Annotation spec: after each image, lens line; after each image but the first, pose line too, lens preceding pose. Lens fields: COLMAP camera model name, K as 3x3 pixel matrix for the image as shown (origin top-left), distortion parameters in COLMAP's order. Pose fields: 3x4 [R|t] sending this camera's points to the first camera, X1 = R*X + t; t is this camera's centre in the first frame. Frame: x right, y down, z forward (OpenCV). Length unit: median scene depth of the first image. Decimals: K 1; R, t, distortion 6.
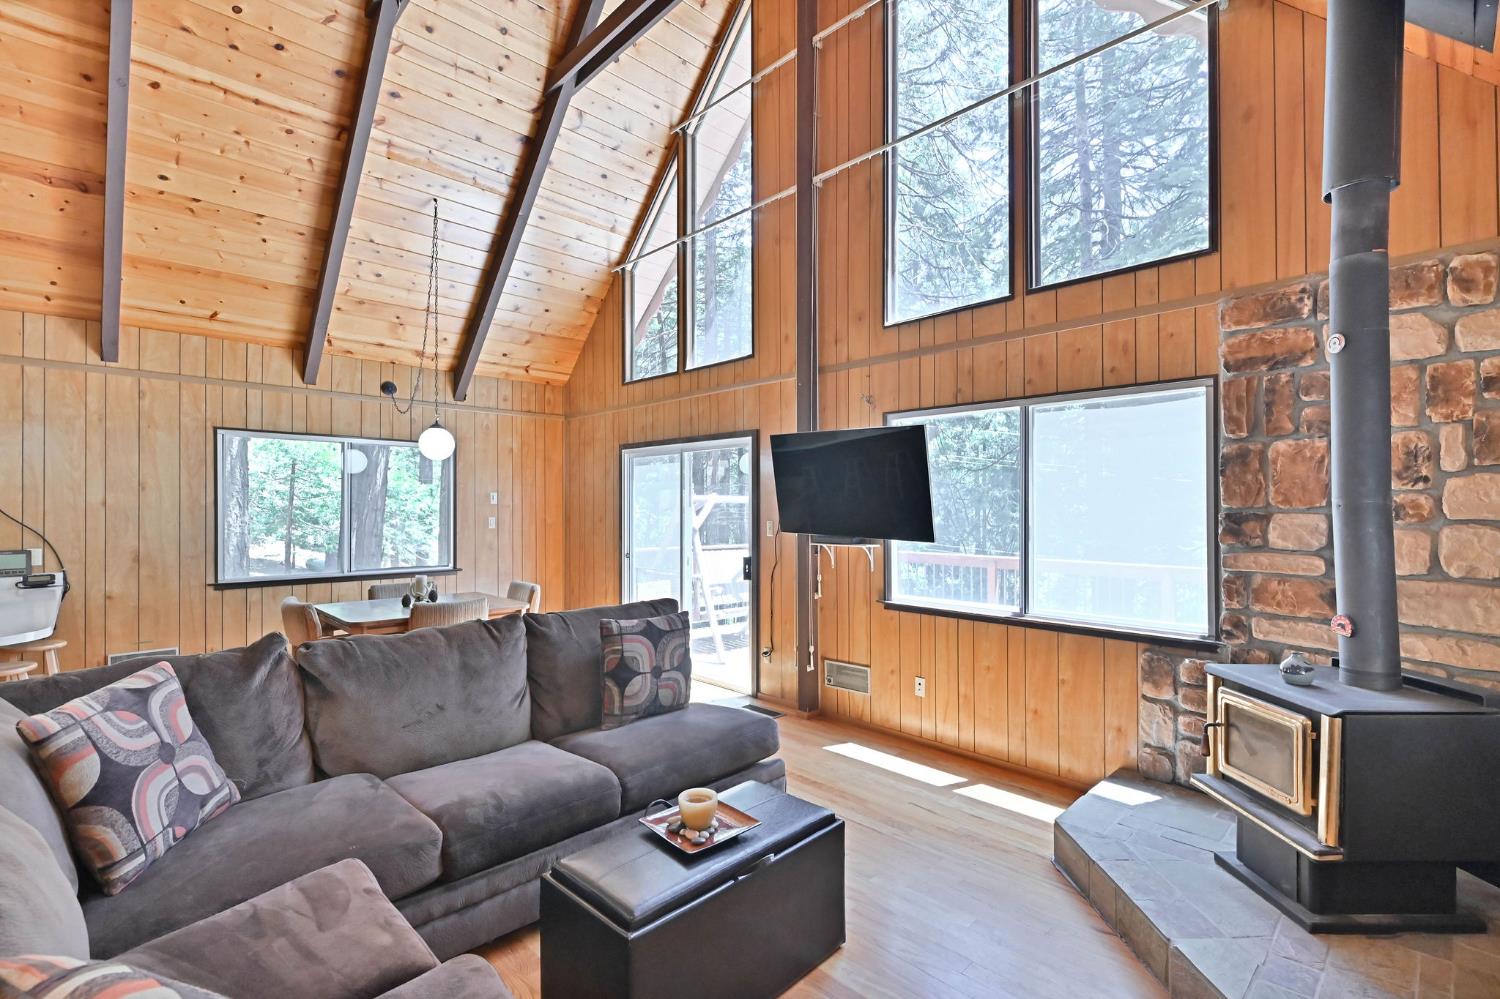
lens RADIAL K [[681.9, 0, 748.7], [0, 681.9, 504.1], [0, 0, 1]] dist [-0.004293, -0.001462]
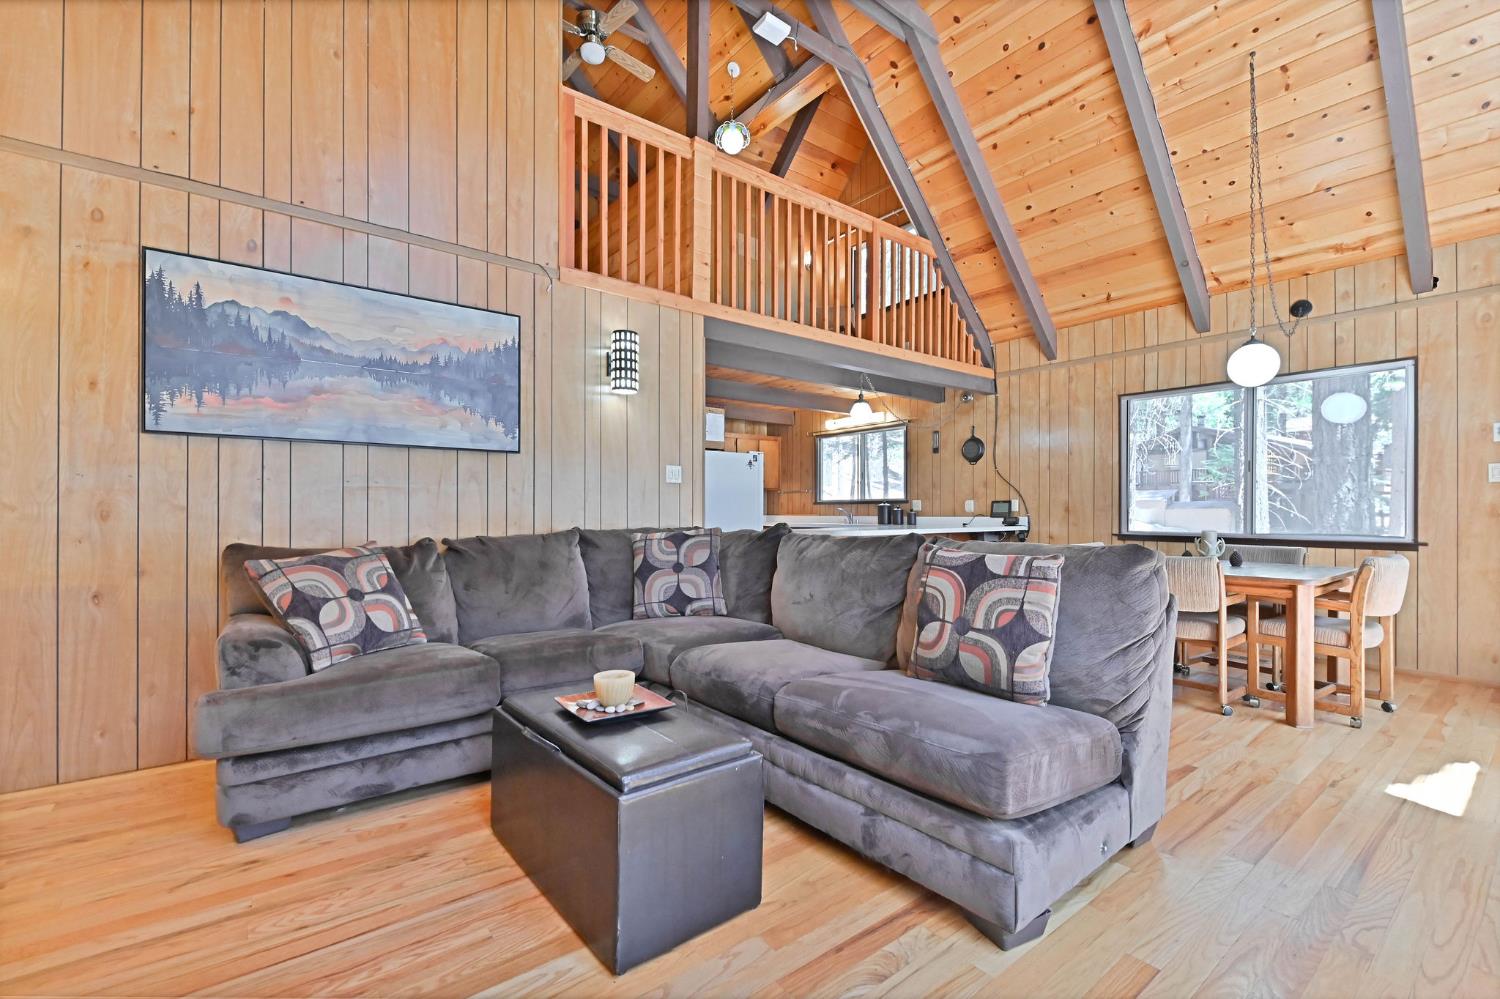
lens RADIAL K [[653.9, 0, 779.9], [0, 653.9, 494.8], [0, 0, 1]] dist [0.019272, -0.010693]
pose [[-0.092683, -0.026361, -0.995347, 0.379882], [0.000018, 0.999649, -0.026477, 0.089707], [0.995696, -0.002471, -0.092650, 0.605393]]
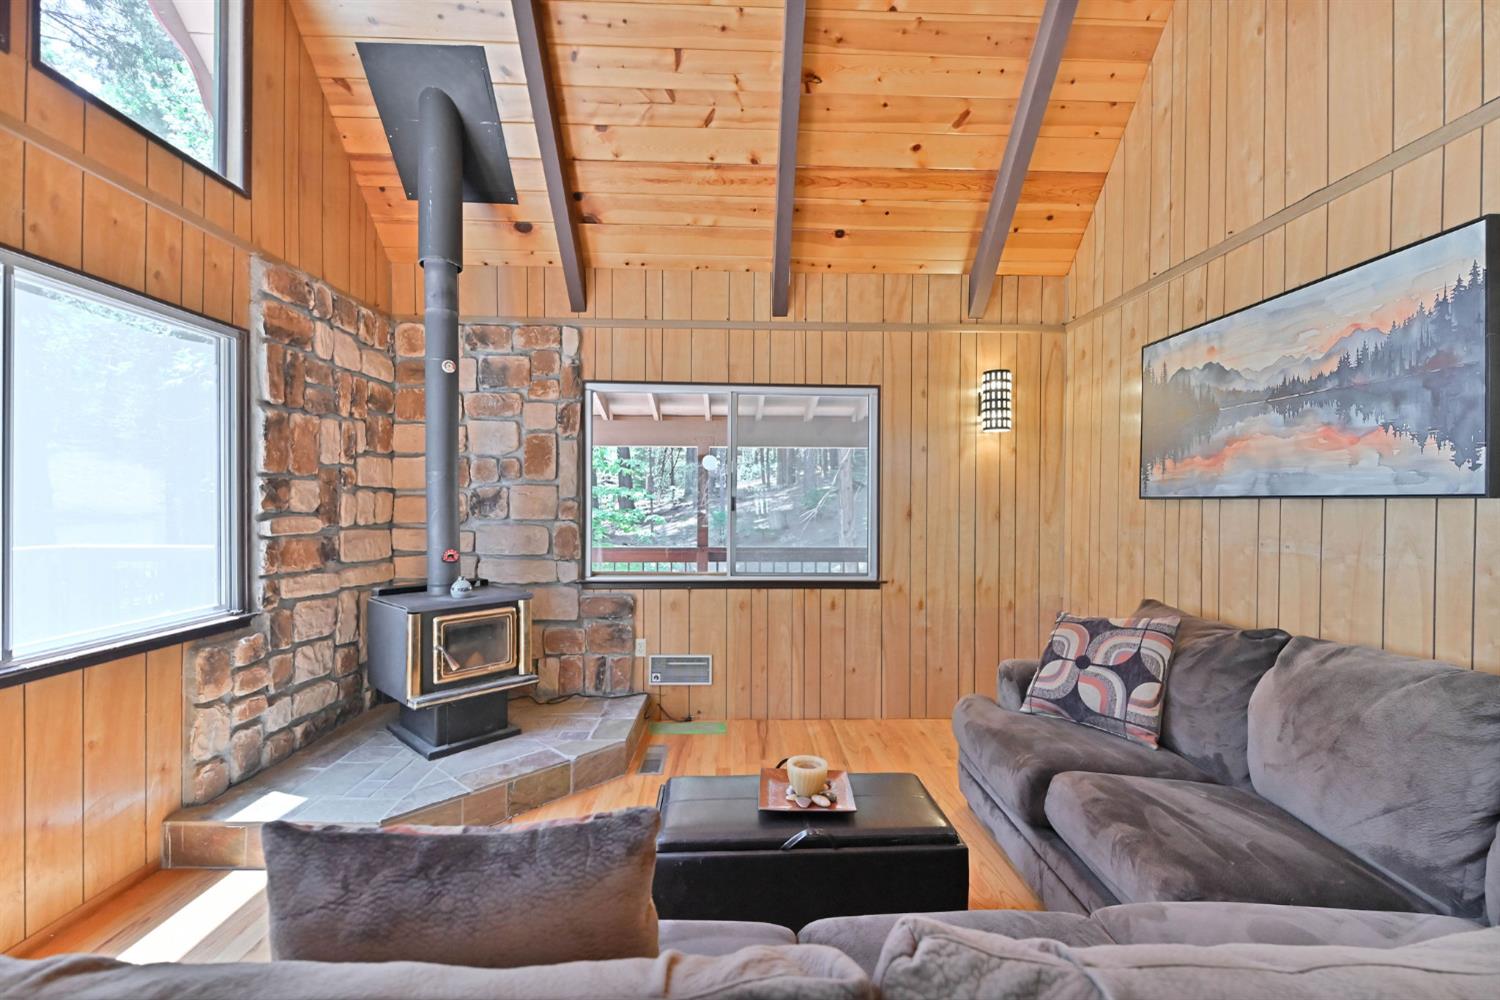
lens RADIAL K [[653.9, 0, 762.4], [0, 653.9, 506.2], [0, 0, 1]] dist [0.019272, -0.010693]
pose [[-0.739035, -0.011065, 0.673576, -0.297543], [-0.007229, 0.999938, 0.008495, 0.026096], [-0.673628, 0.001409, -0.739070, 0.787701]]
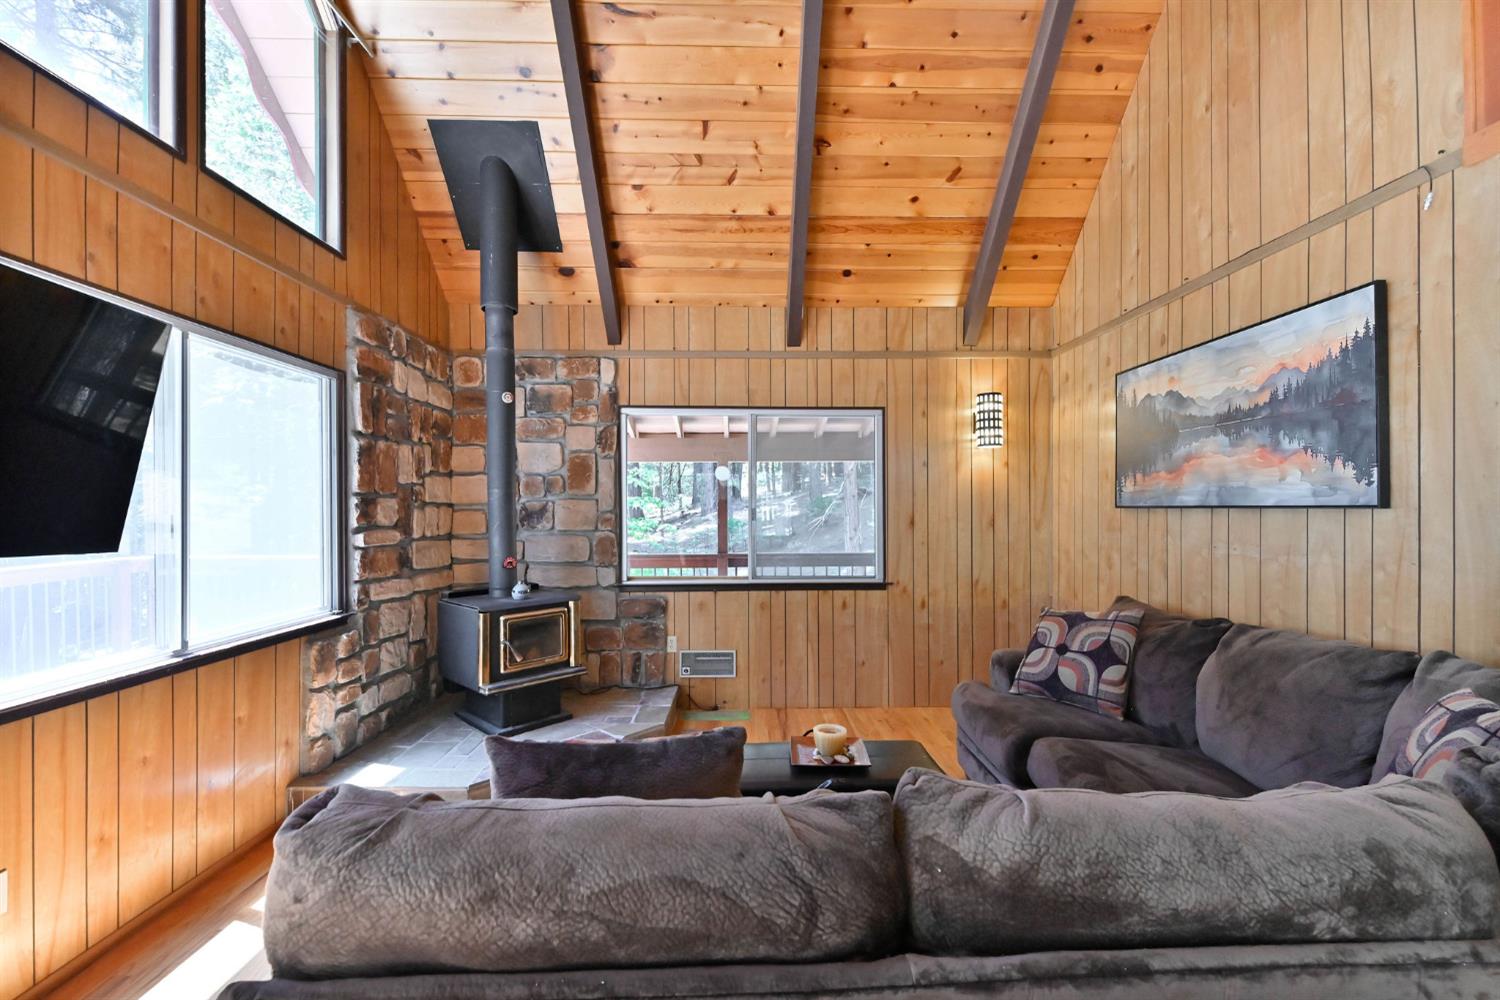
lens RADIAL K [[653.9, 0, 757.9], [0, 653.9, 506.7], [0, 0, 1]] dist [0.019272, -0.010693]
pose [[-0.731195, 0.002071, 0.682165, -0.347266], [0.001628, 0.999998, -0.001291, 0.020263], [-0.682166, 0.000166, -0.731197, 0.872777]]
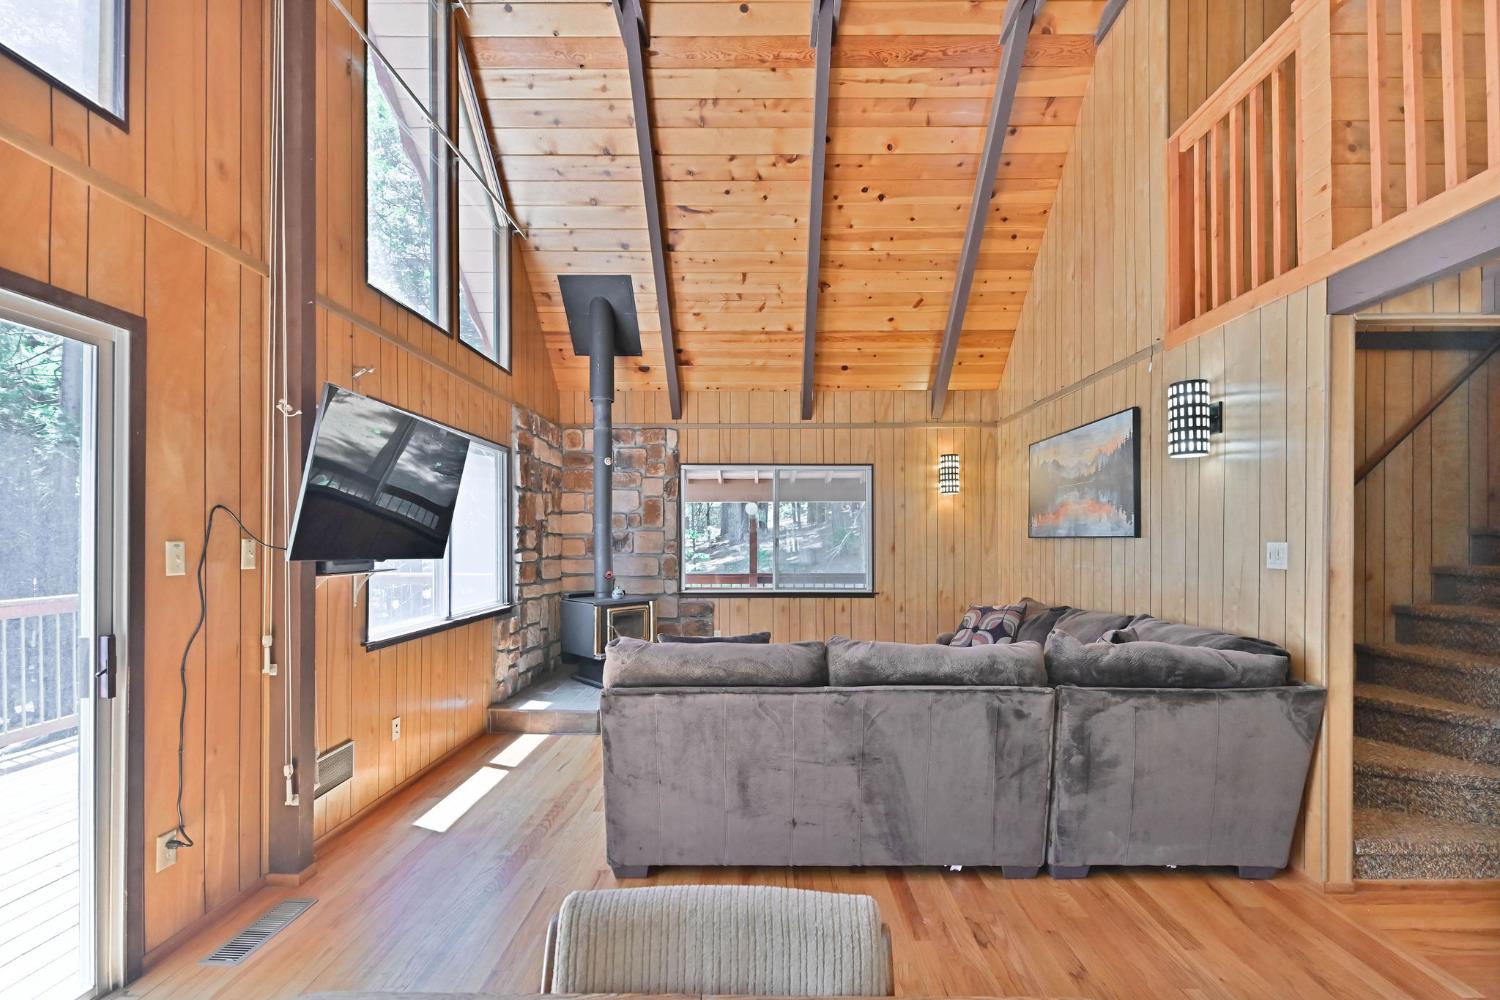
lens RADIAL K [[653.9, 0, 757.9], [0, 653.9, 537.7], [0, 0, 1]] dist [0.019272, -0.010693]
pose [[-0.703349, 0.000211, 0.710845, -0.597609], [-0.001188, 0.999998, -0.001473, 0.023217], [-0.710844, -0.001880, -0.703347, 1.129083]]
